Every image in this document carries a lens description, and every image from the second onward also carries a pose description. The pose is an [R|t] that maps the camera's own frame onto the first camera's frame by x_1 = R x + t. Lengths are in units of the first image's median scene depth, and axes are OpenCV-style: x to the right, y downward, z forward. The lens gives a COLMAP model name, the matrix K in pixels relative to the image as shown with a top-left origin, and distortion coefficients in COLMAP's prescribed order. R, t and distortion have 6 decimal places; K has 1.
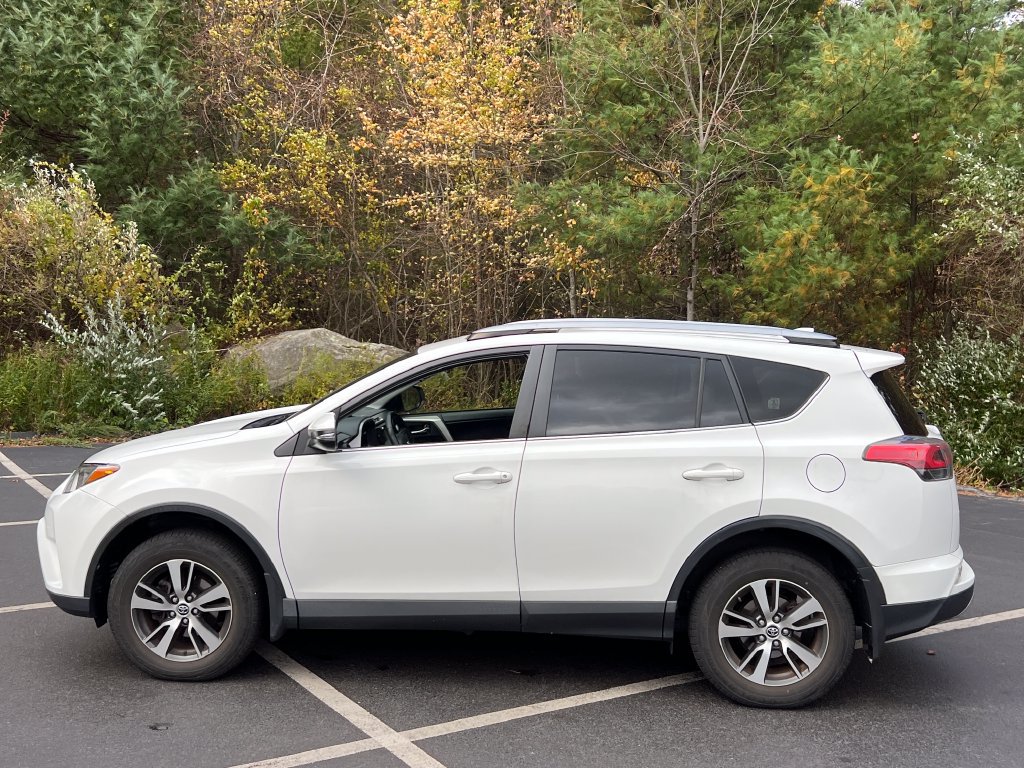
lens RADIAL K [[1098.9, 0, 512.0], [0, 1098.9, 384.0], [0, 0, 1]] dist [0.187148, -0.511426]
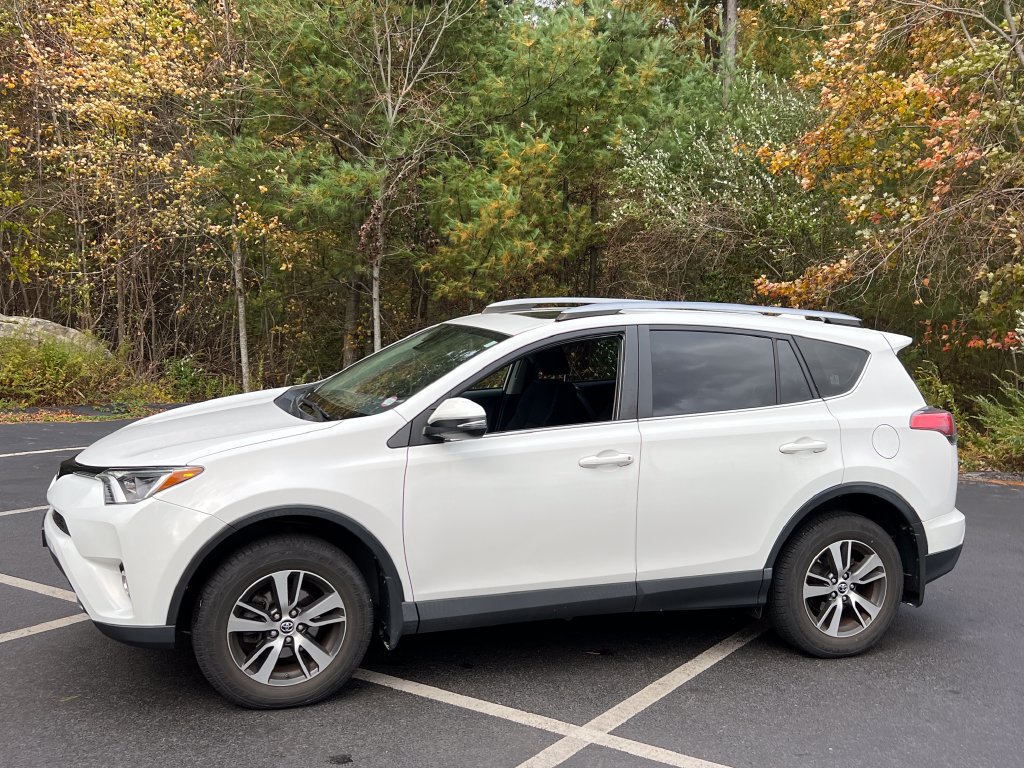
lens RADIAL K [[1098.9, 0, 512.0], [0, 1098.9, 384.0], [0, 0, 1]] dist [0.187148, -0.511426]
pose [[0.908993, -0.019475, 0.416356, -0.499399], [0.010148, 0.999646, 0.024603, -0.008334], [-0.416688, -0.018138, 0.908869, 0.136737]]
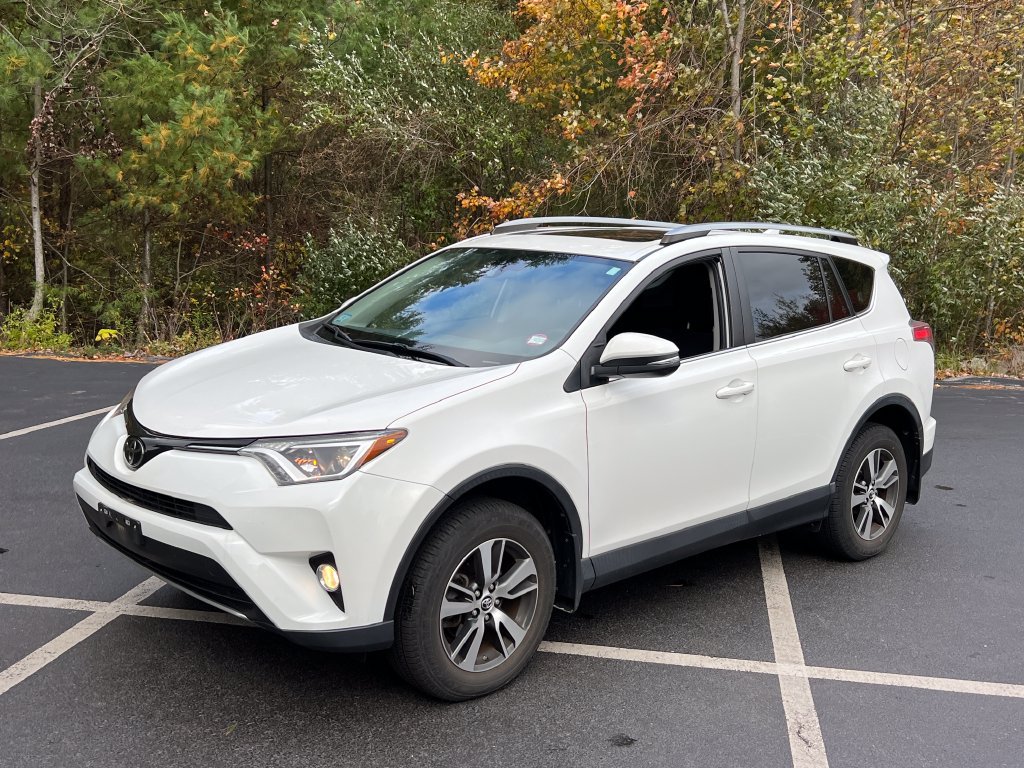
lens RADIAL K [[1098.9, 0, 512.0], [0, 1098.9, 384.0], [0, 0, 1]] dist [0.187148, -0.511426]
pose [[0.667680, -0.104479, 0.737081, -0.835675], [0.028648, 0.992975, 0.114800, -0.034414], [-0.743897, -0.055534, 0.665982, 0.494748]]
